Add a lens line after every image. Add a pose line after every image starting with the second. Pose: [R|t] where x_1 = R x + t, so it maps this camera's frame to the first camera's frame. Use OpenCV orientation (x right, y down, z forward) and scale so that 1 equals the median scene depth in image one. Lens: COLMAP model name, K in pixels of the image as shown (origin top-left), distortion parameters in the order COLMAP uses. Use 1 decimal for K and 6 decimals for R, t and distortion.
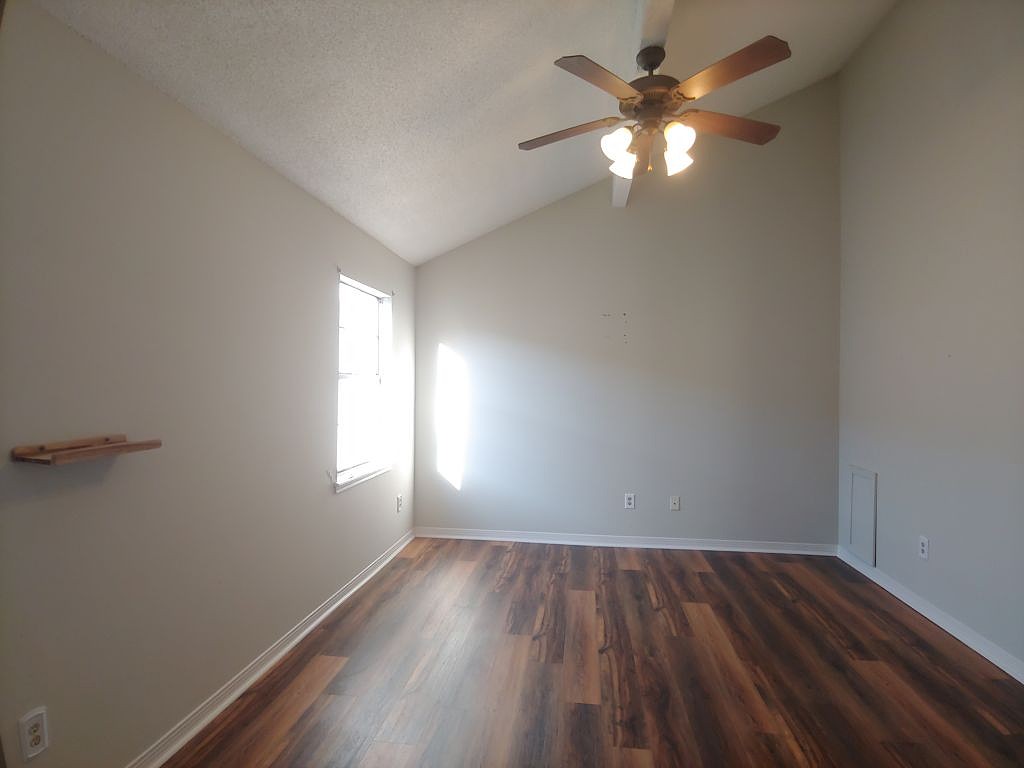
lens RADIAL K [[515.9, 0, 512.0], [0, 515.9, 384.0], [0, 0, 1]] dist [-0.014162, -0.002420]
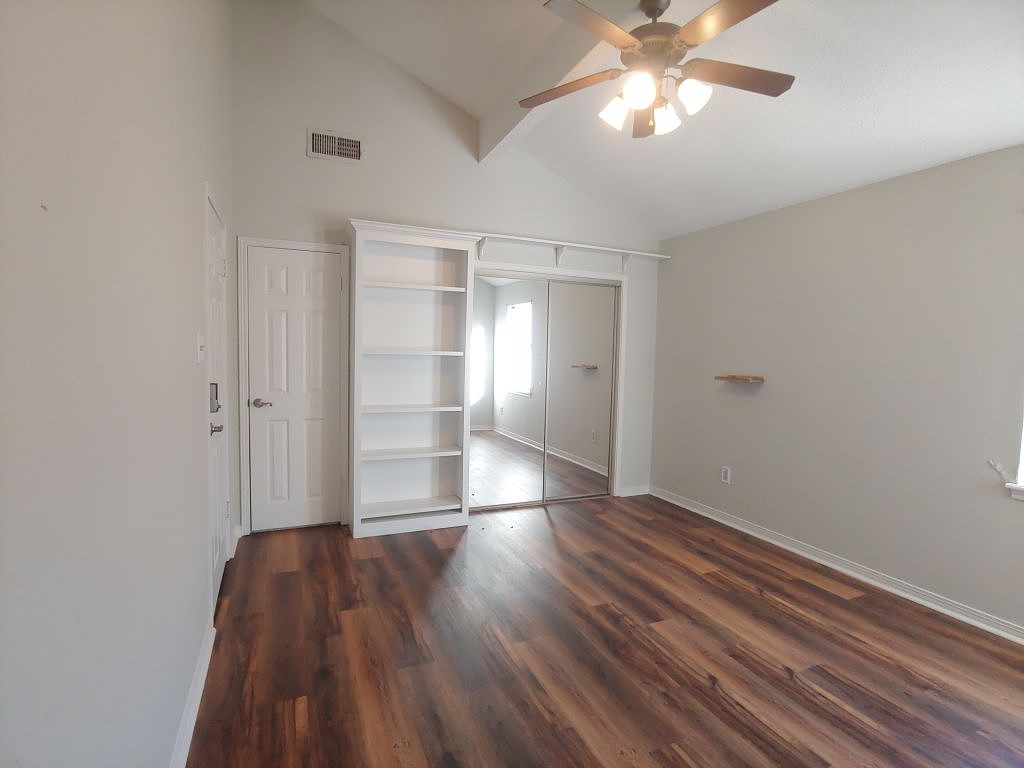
lens RADIAL K [[515.9, 0, 512.0], [0, 515.9, 384.0], [0, 0, 1]] dist [-0.014162, -0.002420]
pose [[-0.854594, 0.005542, -0.519268, 0.869452], [-0.031549, 0.997542, 0.062570, 0.015269], [0.518338, 0.069855, -0.852318, 1.502644]]
